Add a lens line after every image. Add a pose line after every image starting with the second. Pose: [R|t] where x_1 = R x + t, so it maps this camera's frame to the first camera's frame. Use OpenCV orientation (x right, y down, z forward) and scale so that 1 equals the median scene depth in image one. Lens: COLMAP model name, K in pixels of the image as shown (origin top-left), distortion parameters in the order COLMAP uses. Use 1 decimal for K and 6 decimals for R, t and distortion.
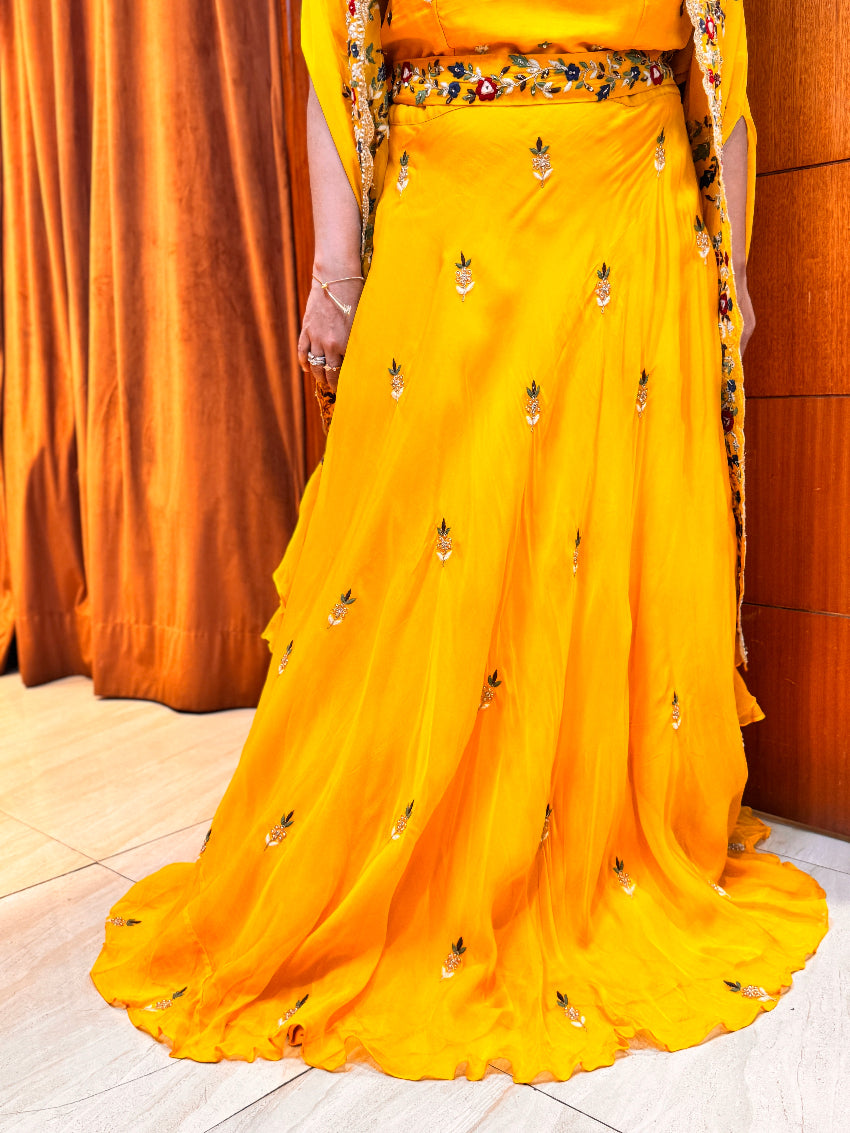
lens RADIAL K [[1129.5, 0, 421.9], [0, 1129.5, 571.6], [0, 0, 1]] dist [0.158810, -0.333919]
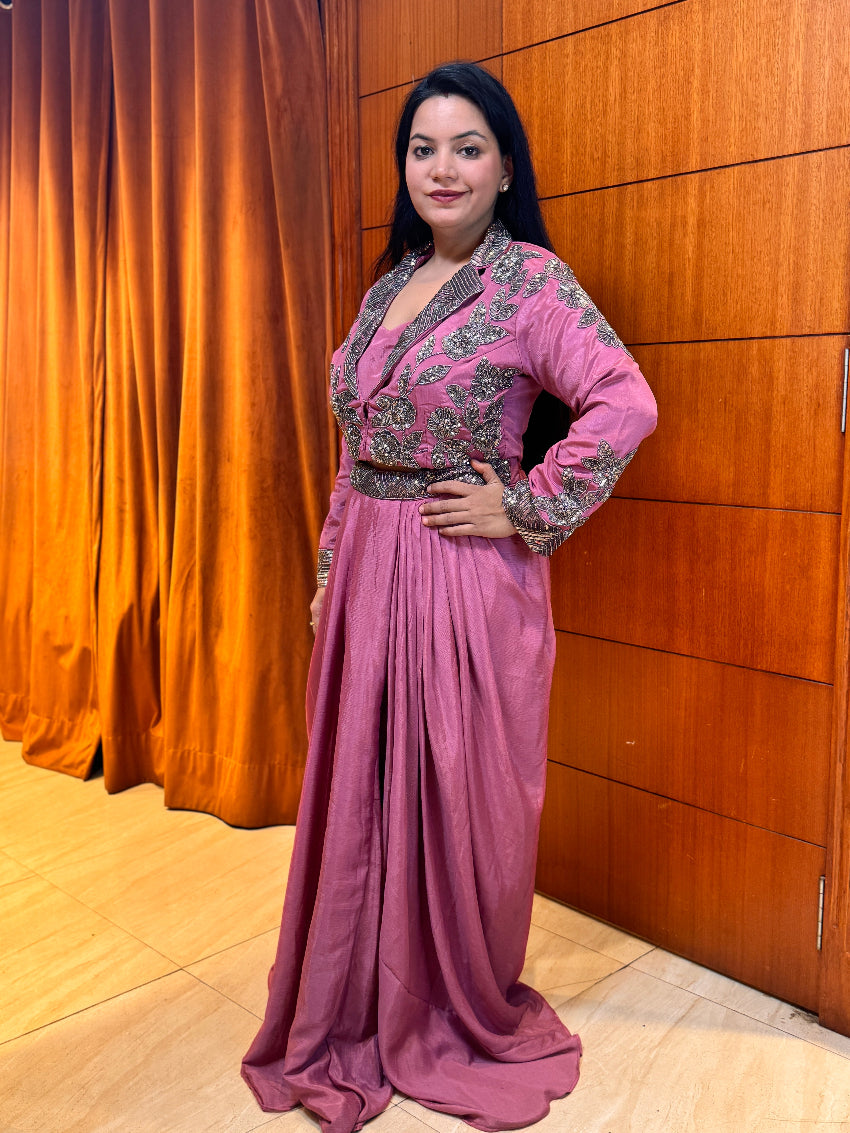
lens RADIAL K [[1129.5, 0, 421.9], [0, 1129.5, 571.6], [0, 0, 1]] dist [0.158810, -0.333919]
pose [[0.999264, 0.034558, -0.016641, 0.007583], [-0.034793, 0.999296, -0.014026, -0.153516], [0.016144, 0.014595, 0.999763, -0.273377]]
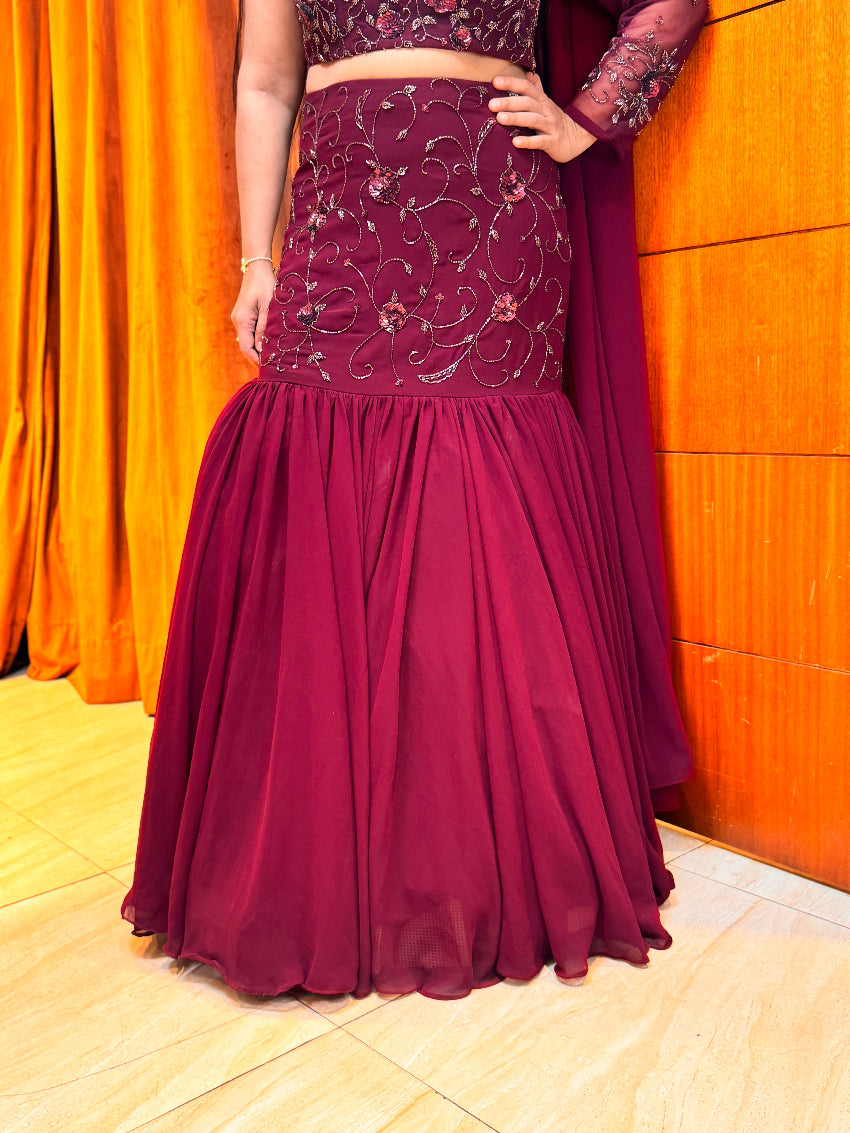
lens RADIAL K [[1129.5, 0, 421.9], [0, 1129.5, 571.6], [0, 0, 1]] dist [0.158810, -0.333919]
pose [[0.996591, 0.010396, -0.081847, 0.077109], [-0.010368, 0.999946, 0.000769, -0.027976], [0.081851, 0.000082, 0.996645, -0.052008]]
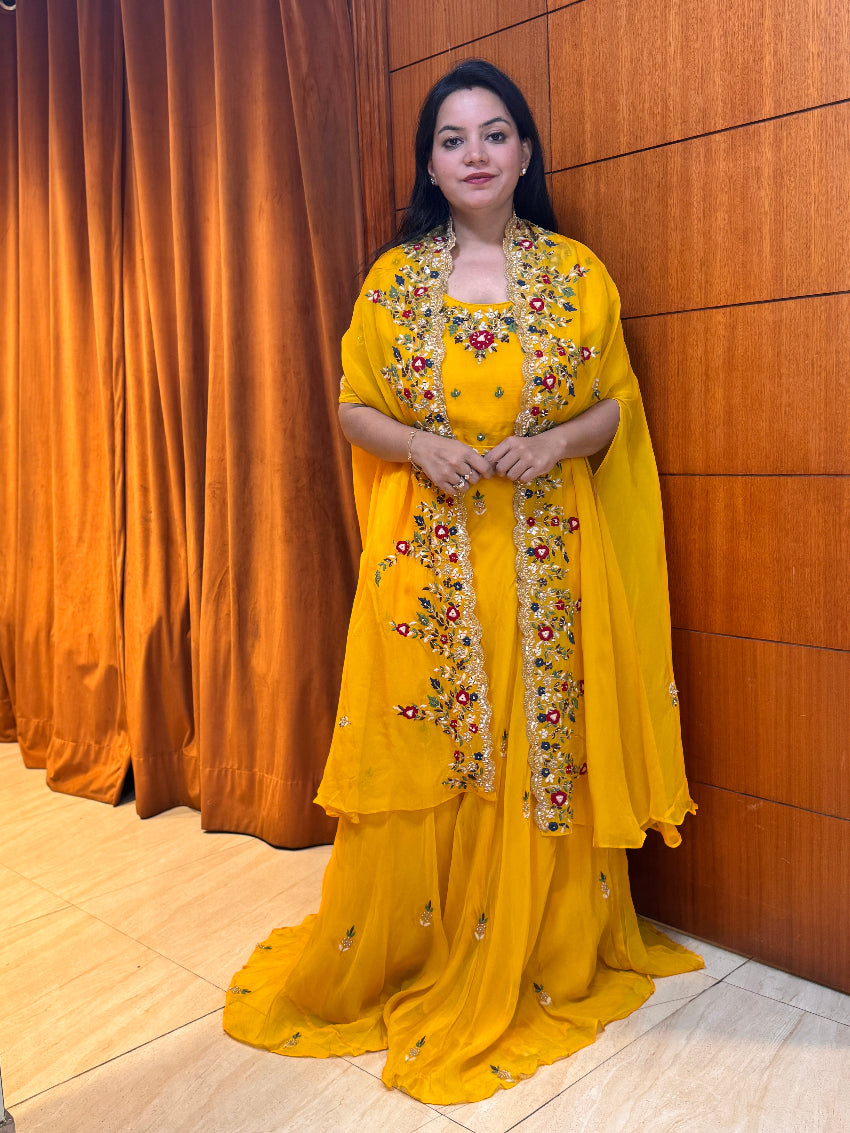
lens RADIAL K [[1129.5, 0, 421.9], [0, 1129.5, 571.6], [0, 0, 1]] dist [0.158810, -0.333919]
pose [[0.999873, 0.000746, -0.015894, -0.043678], [-0.001327, 0.999329, -0.036616, -0.125666], [0.015856, 0.036633, 0.999203, -0.205816]]
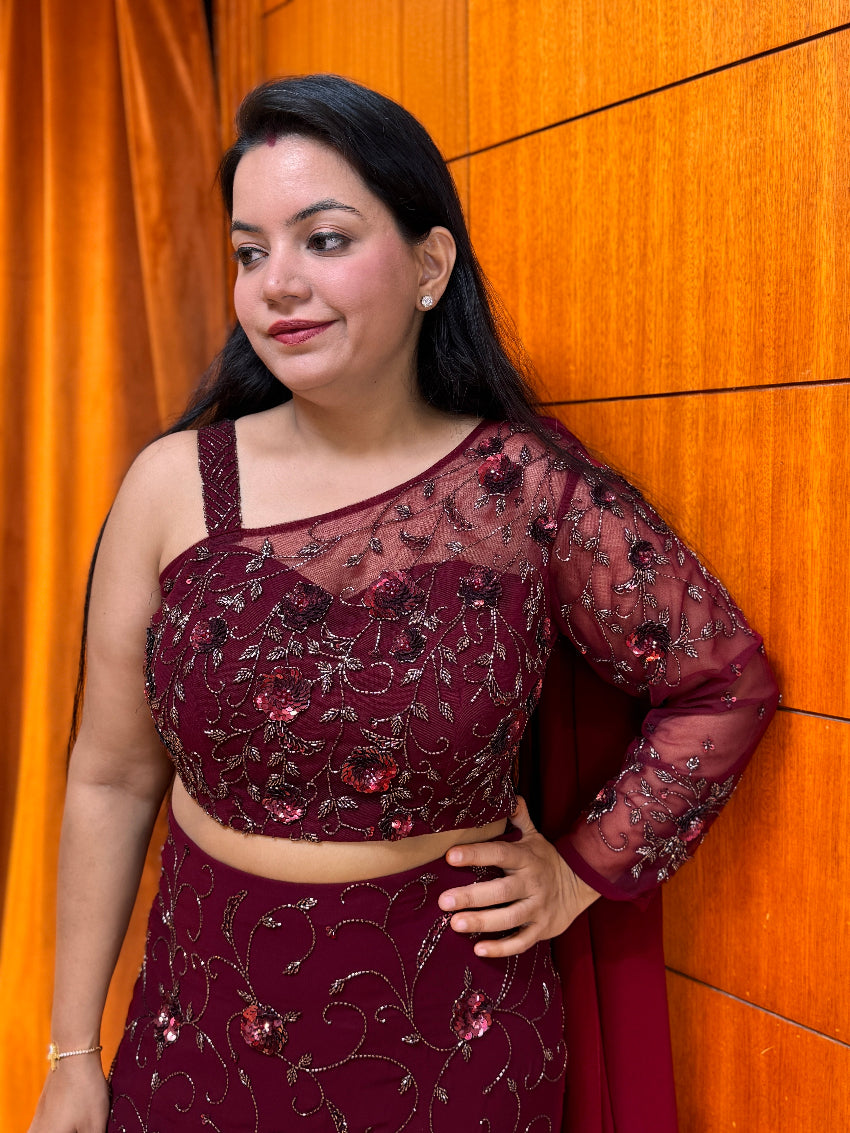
lens RADIAL K [[1185.2, 0, 382.2], [0, 1185.2, 569.6], [0, 0, 1]] dist [0.187634, -0.429298]
pose [[0.991144, 0.042731, -0.125731, 0.088452], [-0.053815, 0.994831, -0.086117, -0.364250], [0.121401, 0.092120, 0.988320, 0.151218]]
